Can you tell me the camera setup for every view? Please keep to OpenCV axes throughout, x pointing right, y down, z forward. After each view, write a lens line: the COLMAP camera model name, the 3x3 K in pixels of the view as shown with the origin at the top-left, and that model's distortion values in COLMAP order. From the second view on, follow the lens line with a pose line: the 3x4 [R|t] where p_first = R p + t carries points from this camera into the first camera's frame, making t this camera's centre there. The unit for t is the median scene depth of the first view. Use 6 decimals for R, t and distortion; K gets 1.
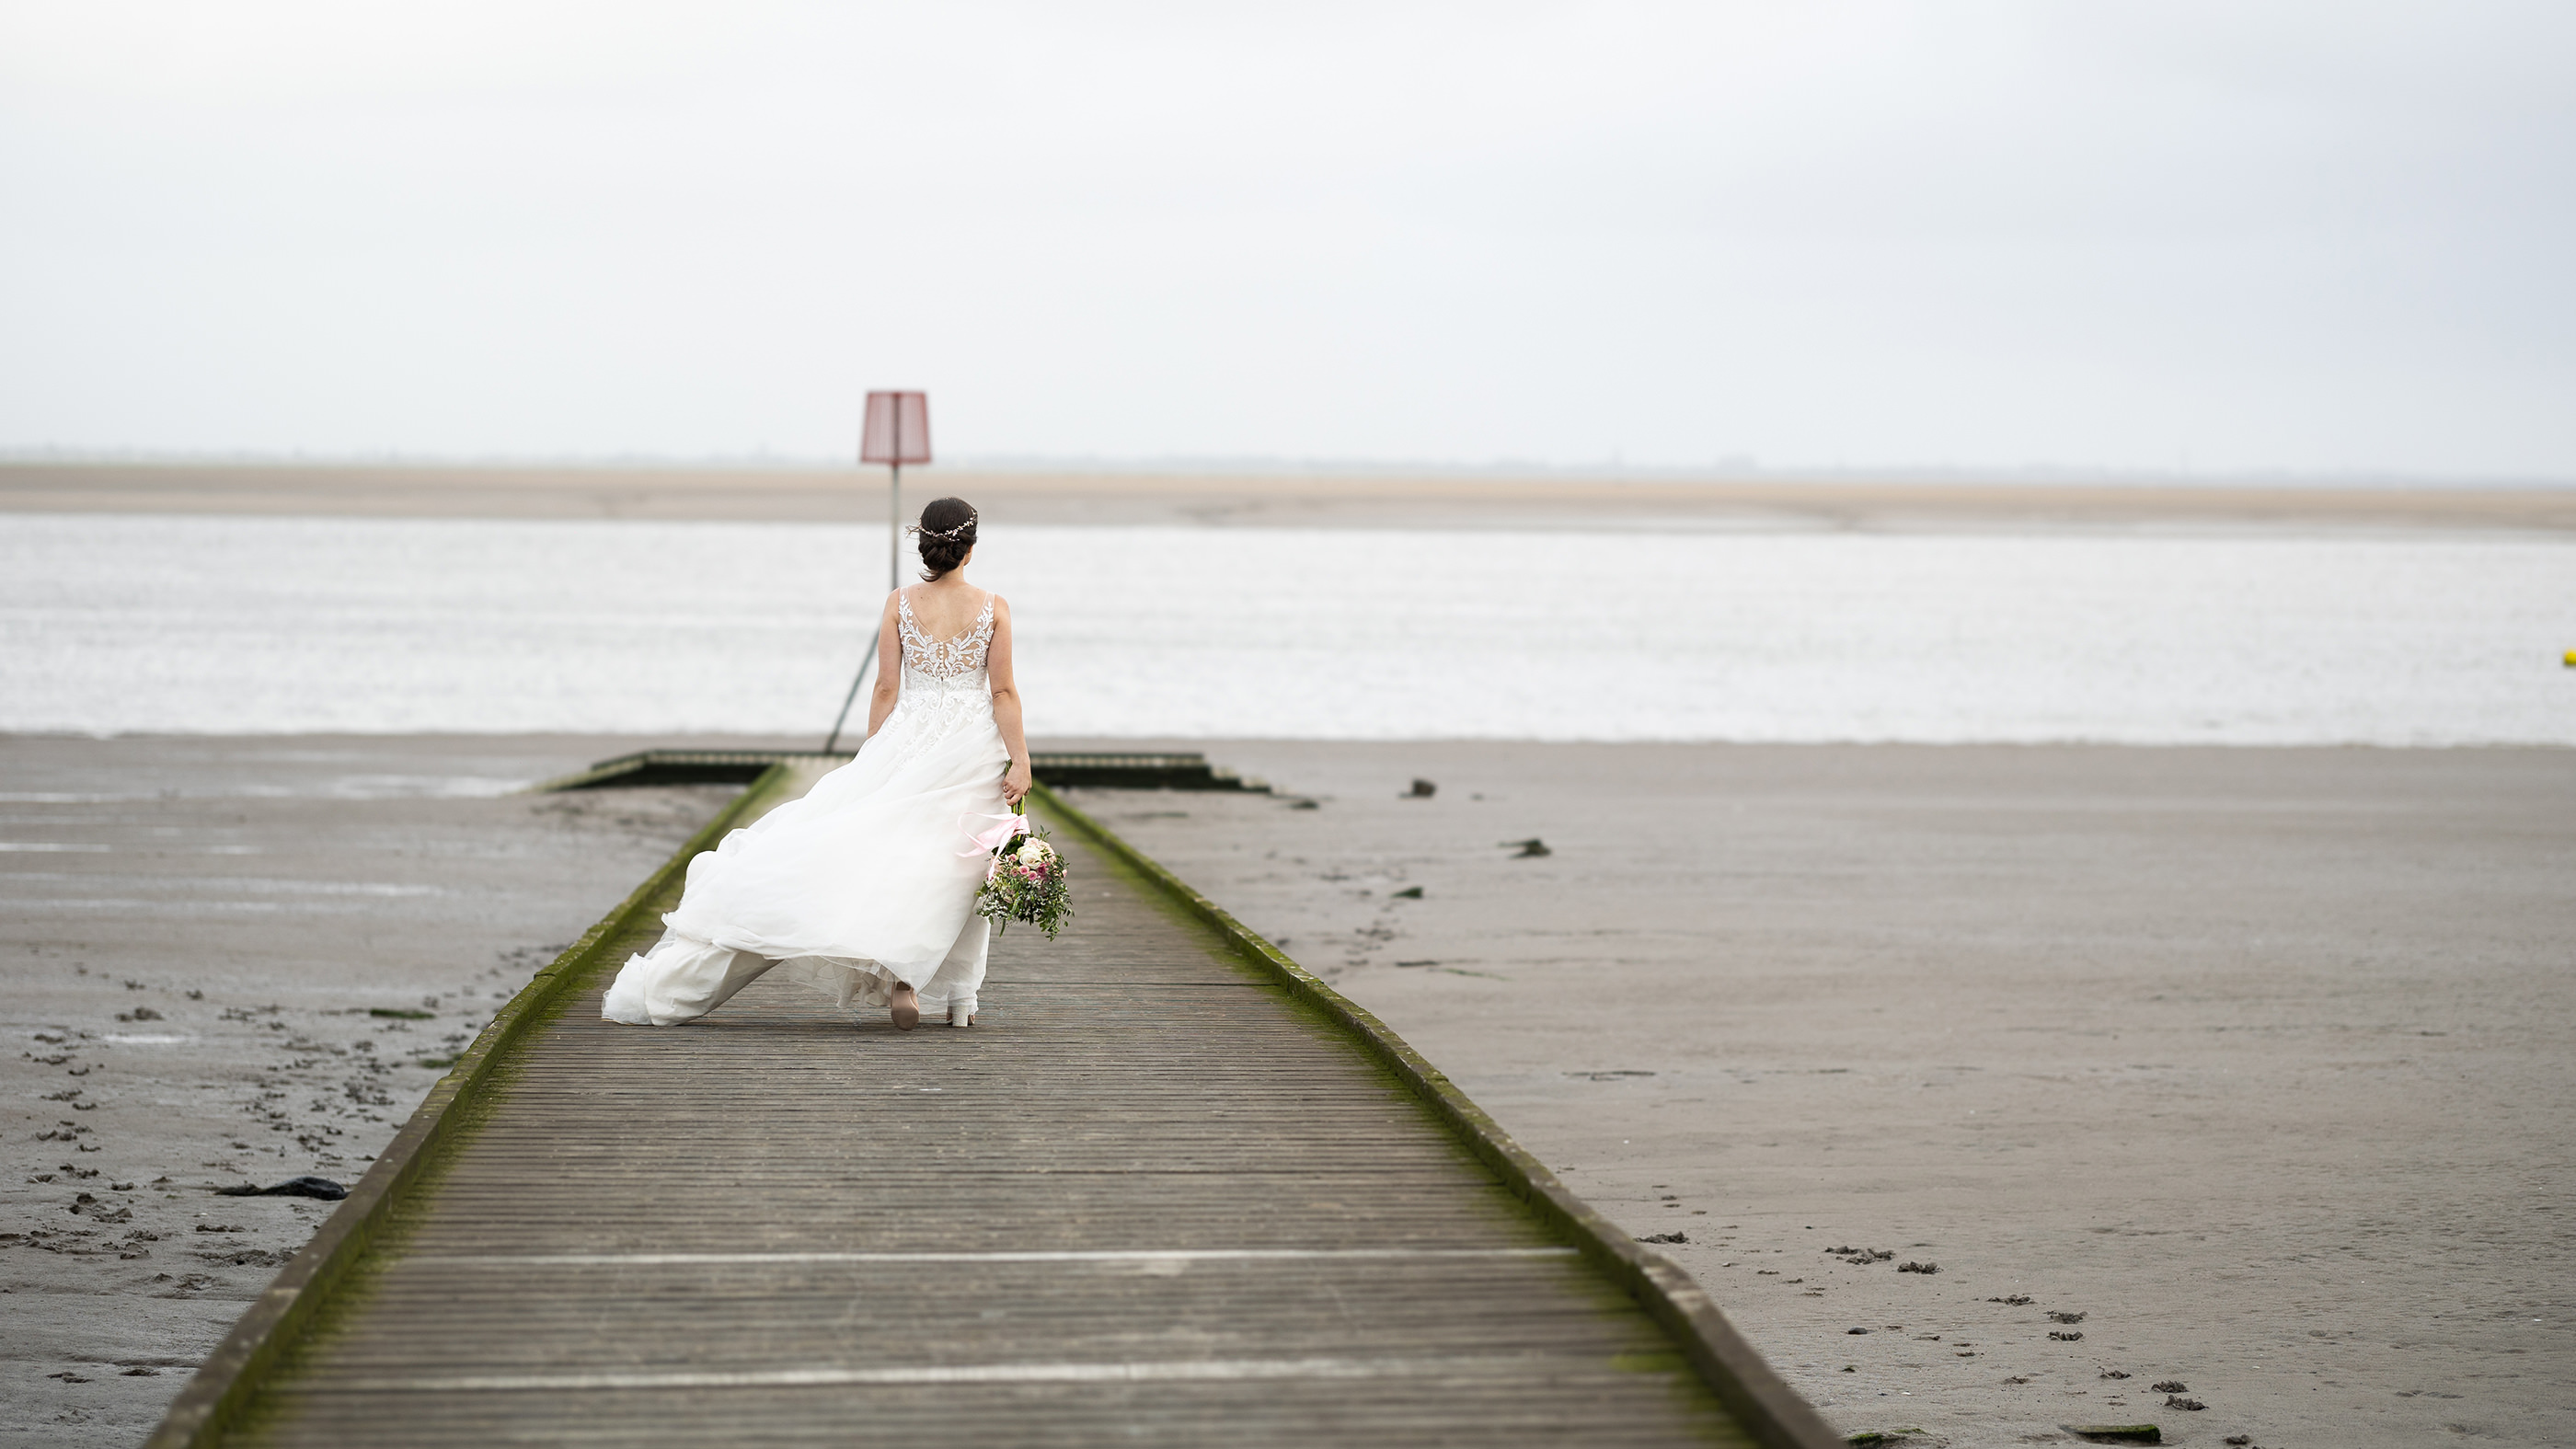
lens RADIAL K [[6611.3, 0, 1288.0], [0, 6611.3, 724.5], [0, 0, 1]] dist [0.030560, 0.106263]
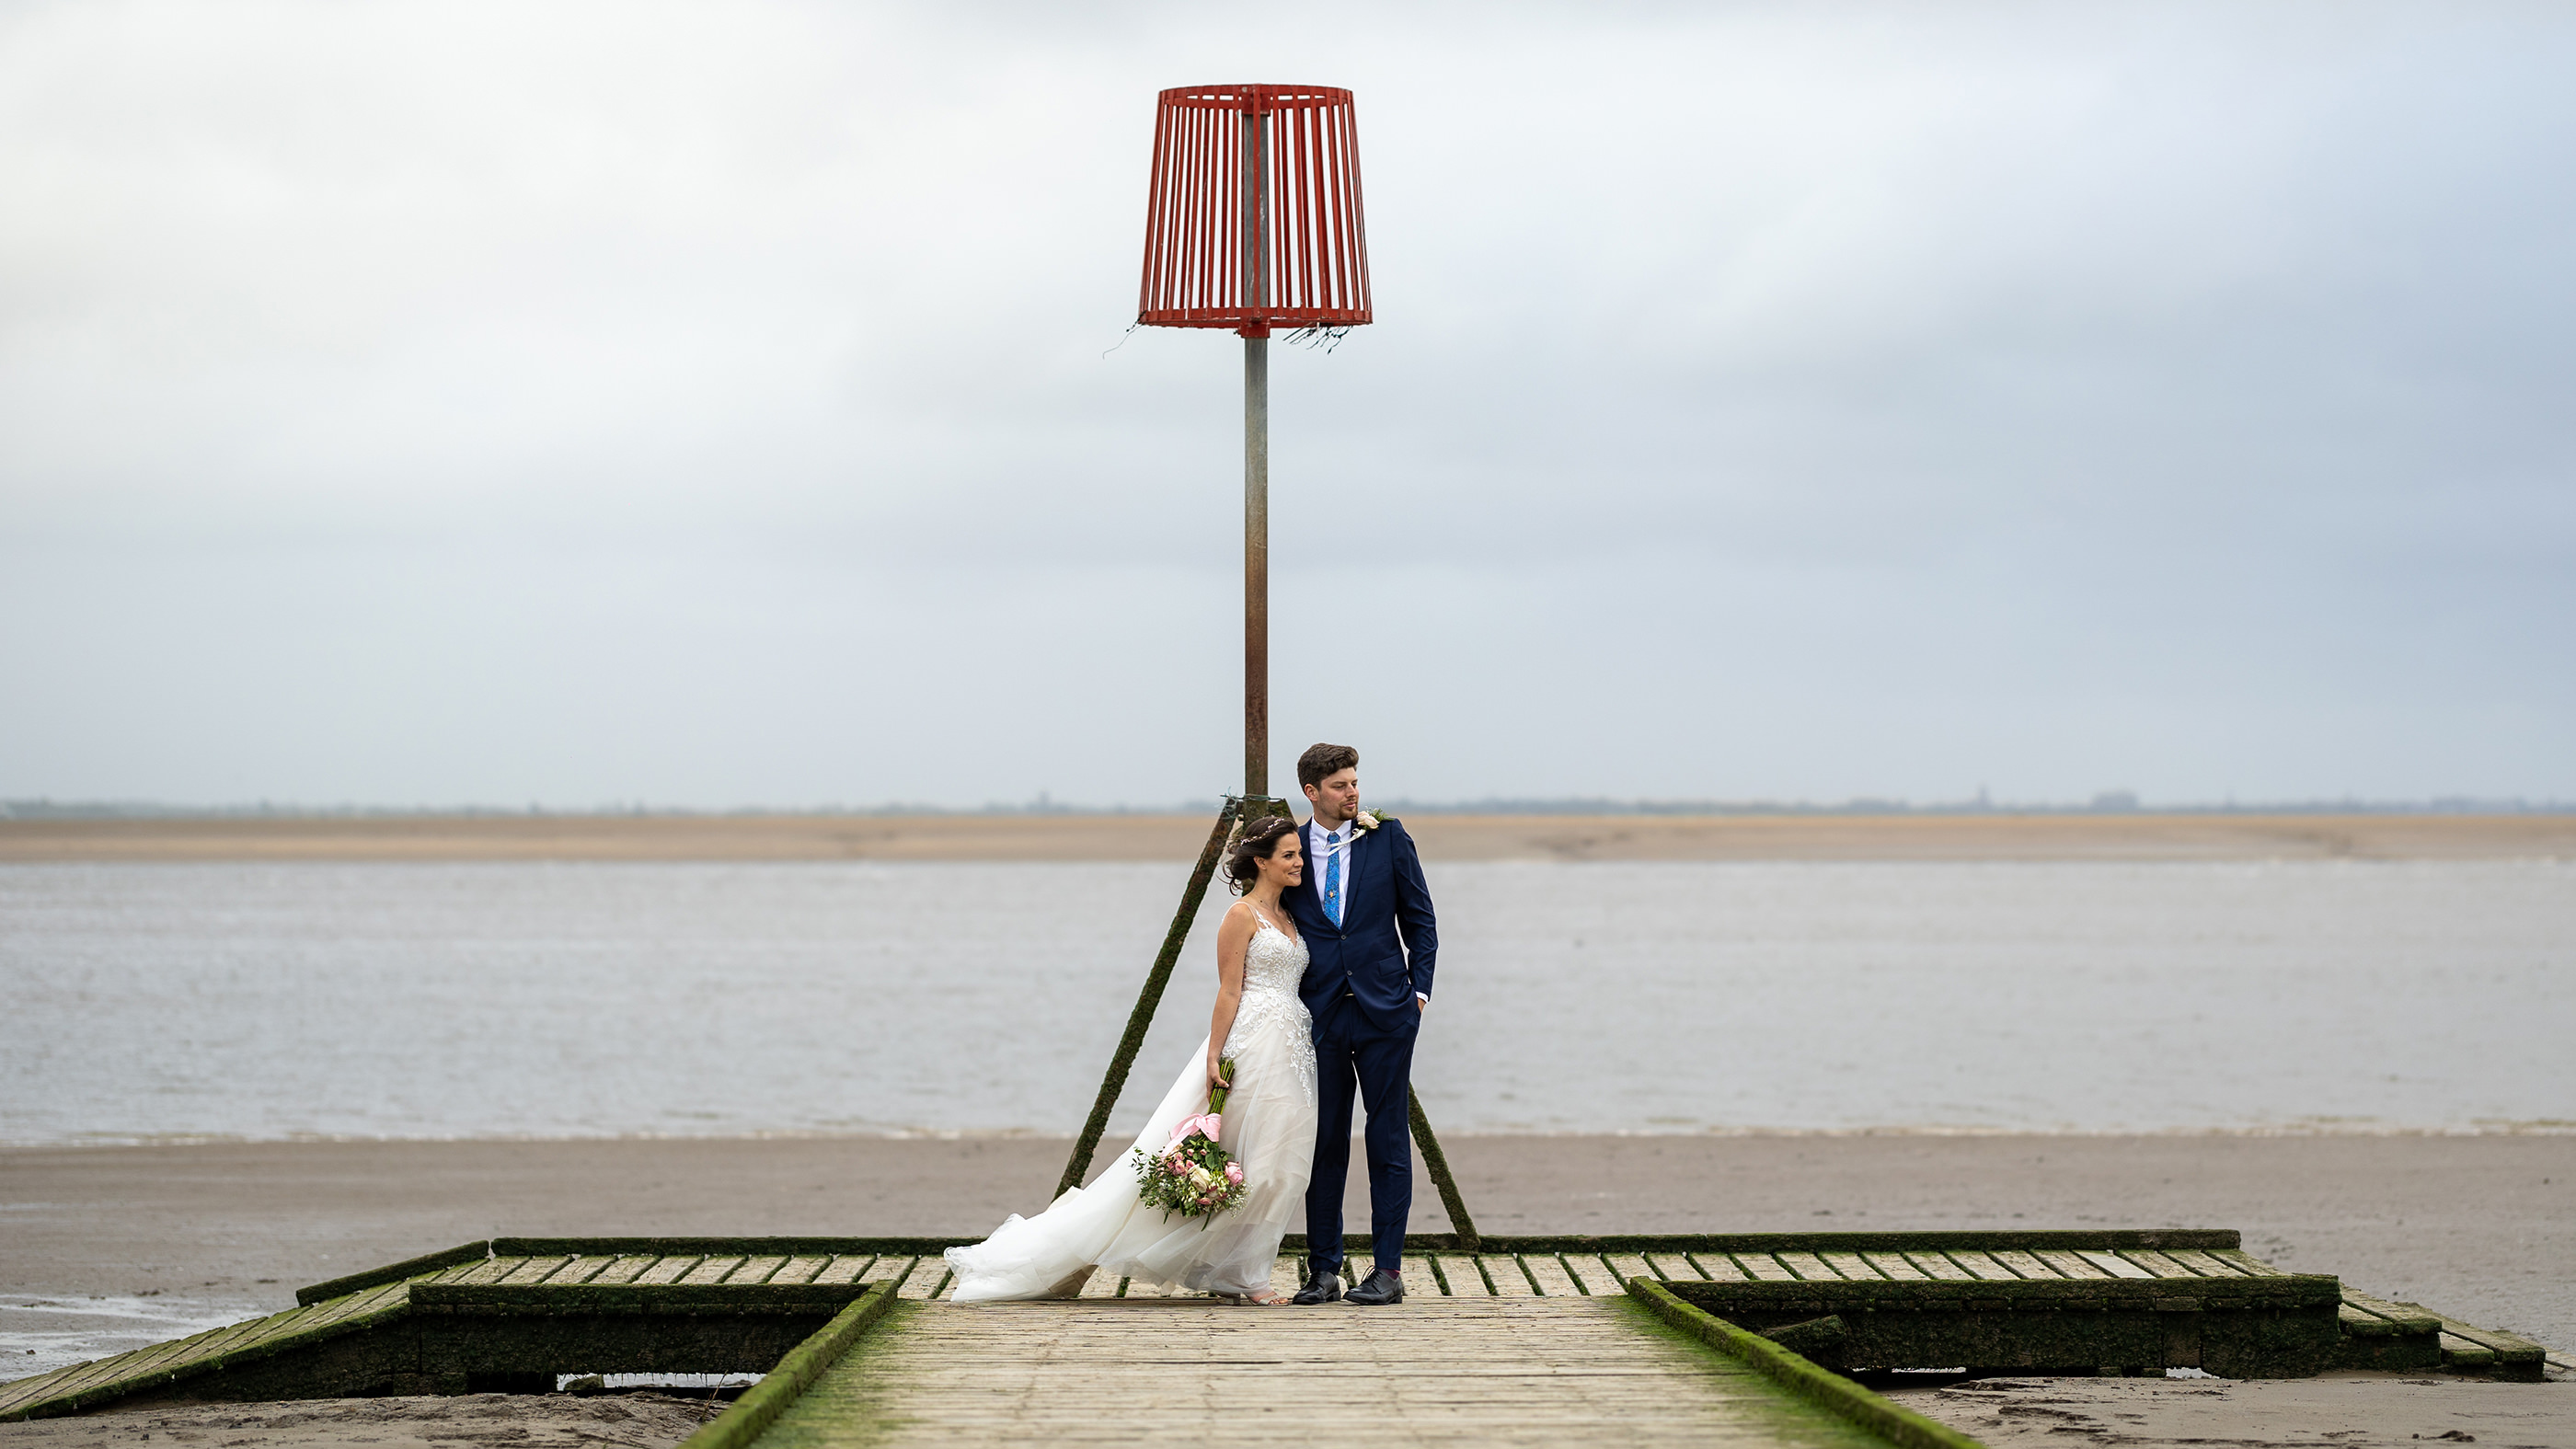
lens RADIAL K [[6611.3, 0, 1288.0], [0, 6611.3, 724.5], [0, 0, 1]] dist [0.030560, 0.106263]
pose [[0.999020, -0.011954, -0.042624, -0.044705], [0.009540, 0.998363, -0.056389, -0.002422], [0.043229, 0.055927, 0.997499, 0.690164]]
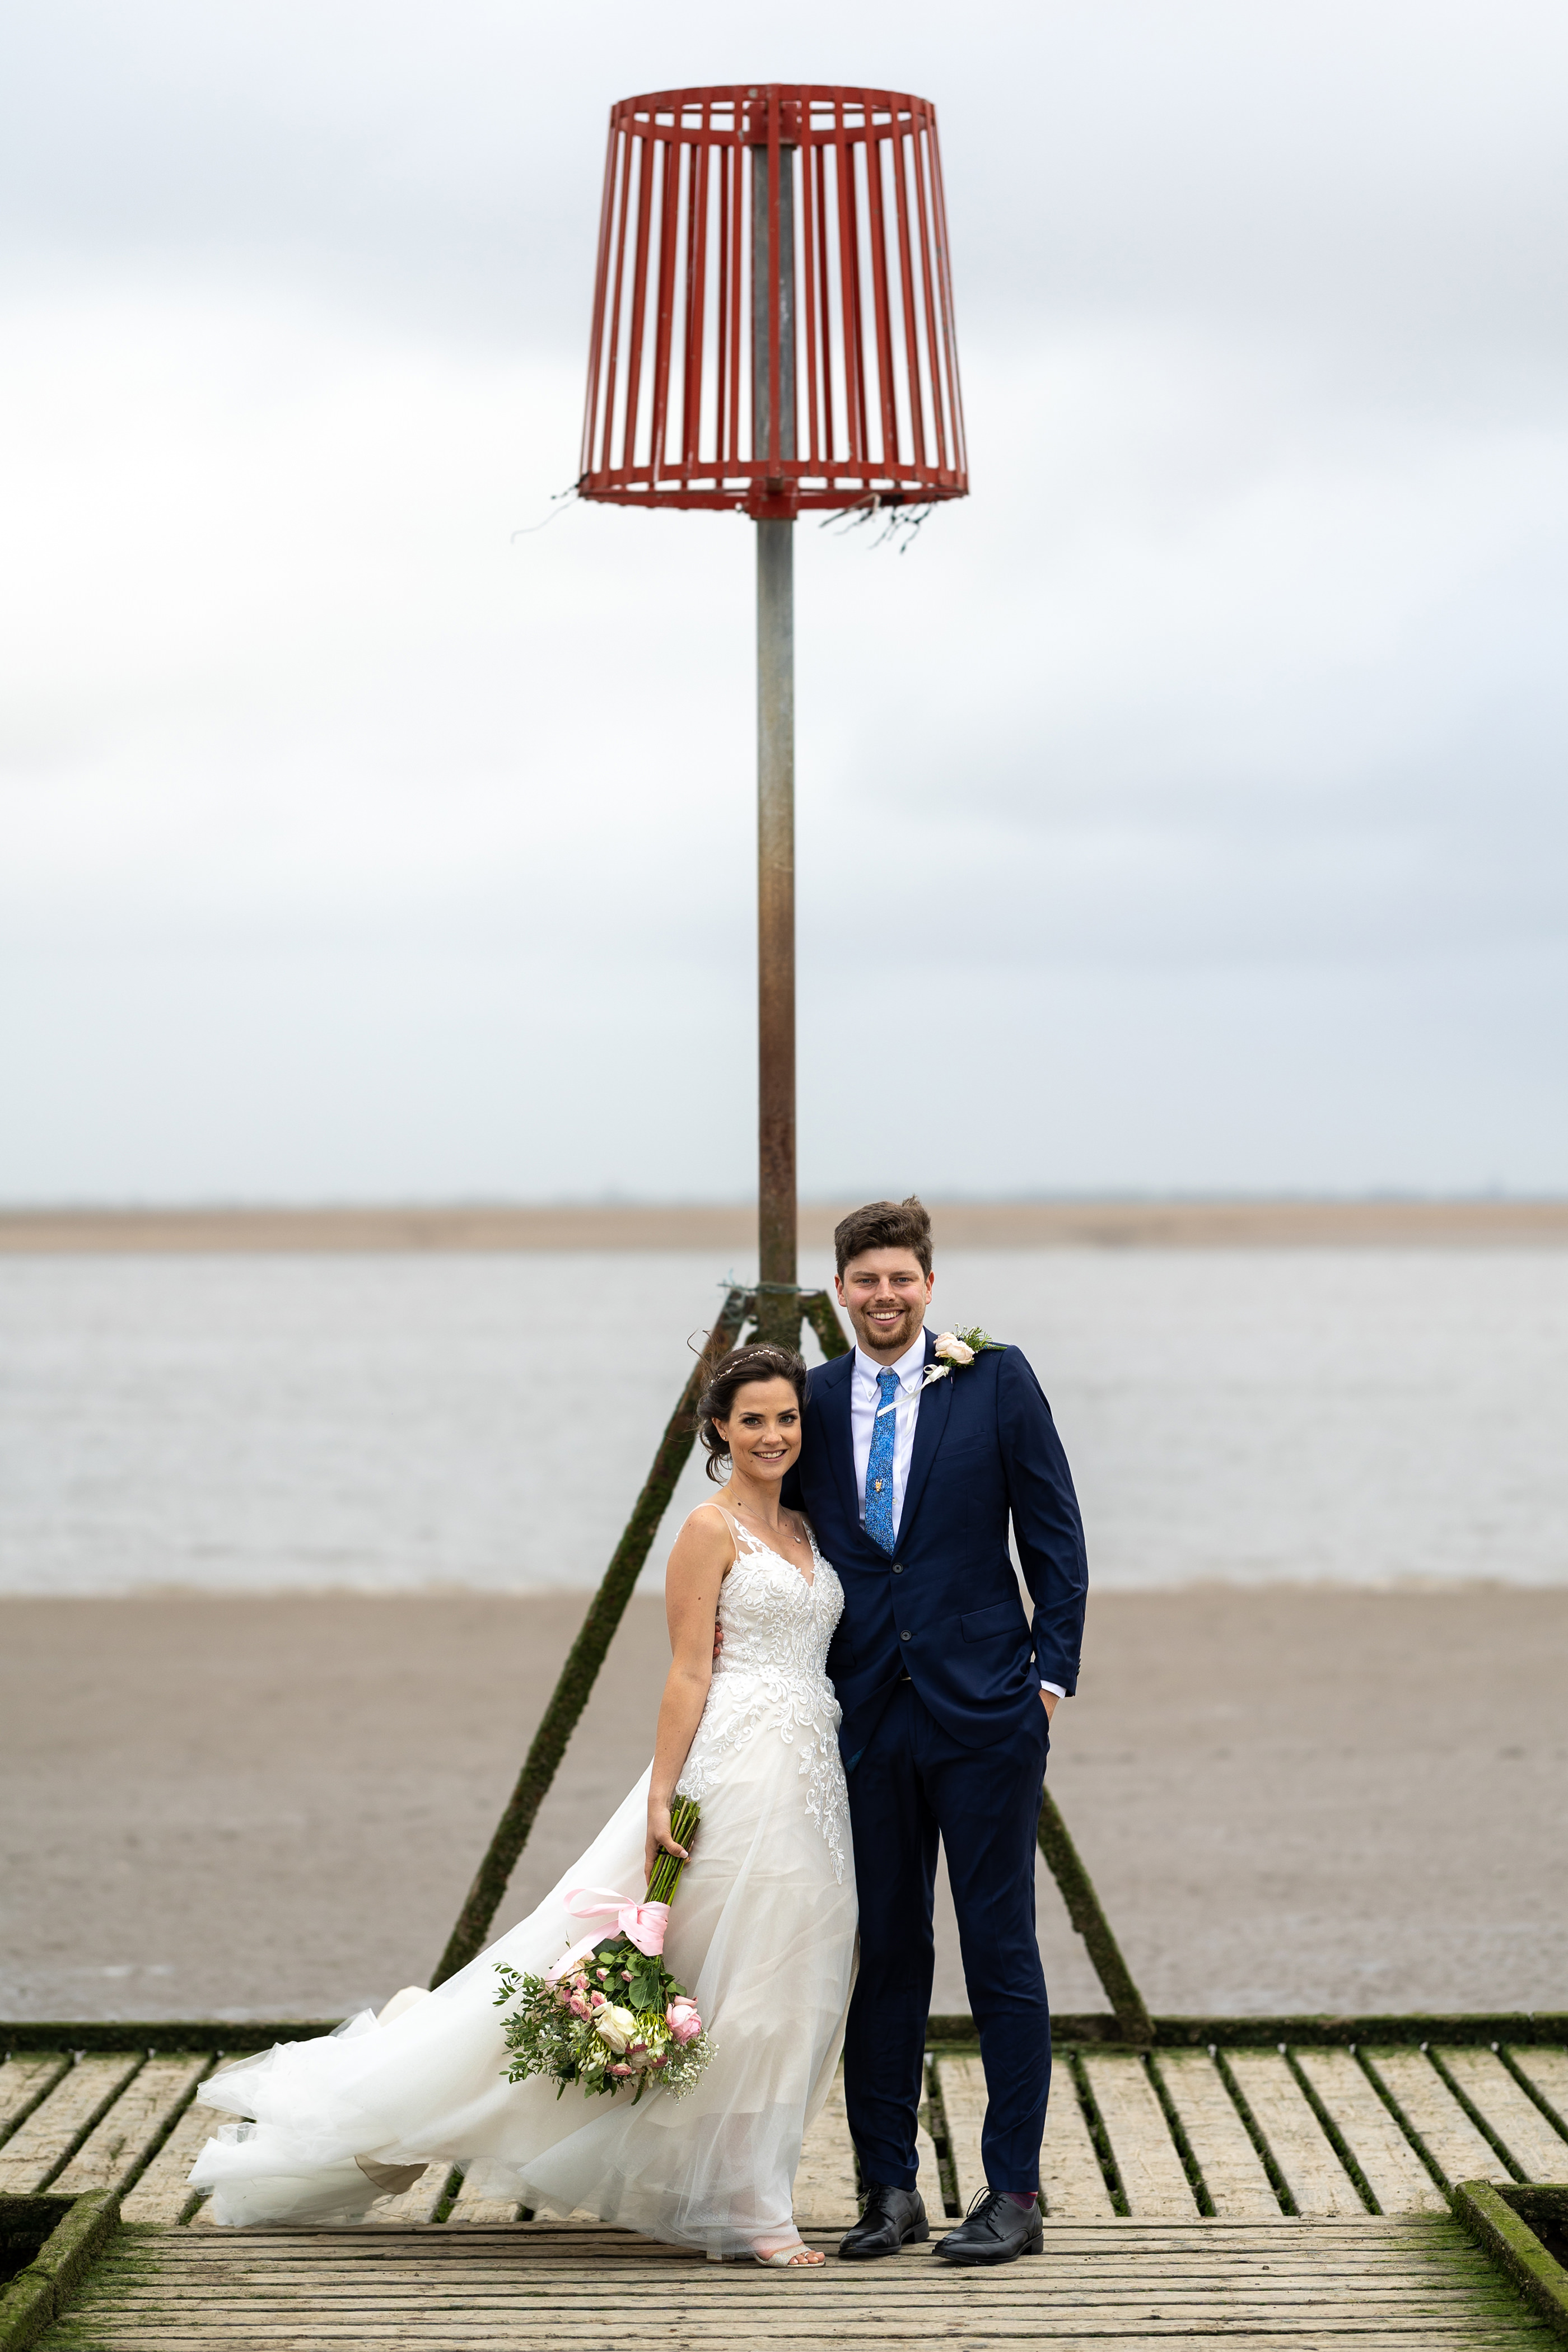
lens RADIAL K [[5828.7, 0, 782.9], [0, 5828.7, 1107.0], [0, 0, 1]] dist [-0.010062, 1.188221]
pose [[0.996870, -0.014574, -0.077703, -0.046515], [0.010474, 0.998544, -0.052923, -0.012938], [0.078361, 0.051944, 0.995571, 0.836585]]
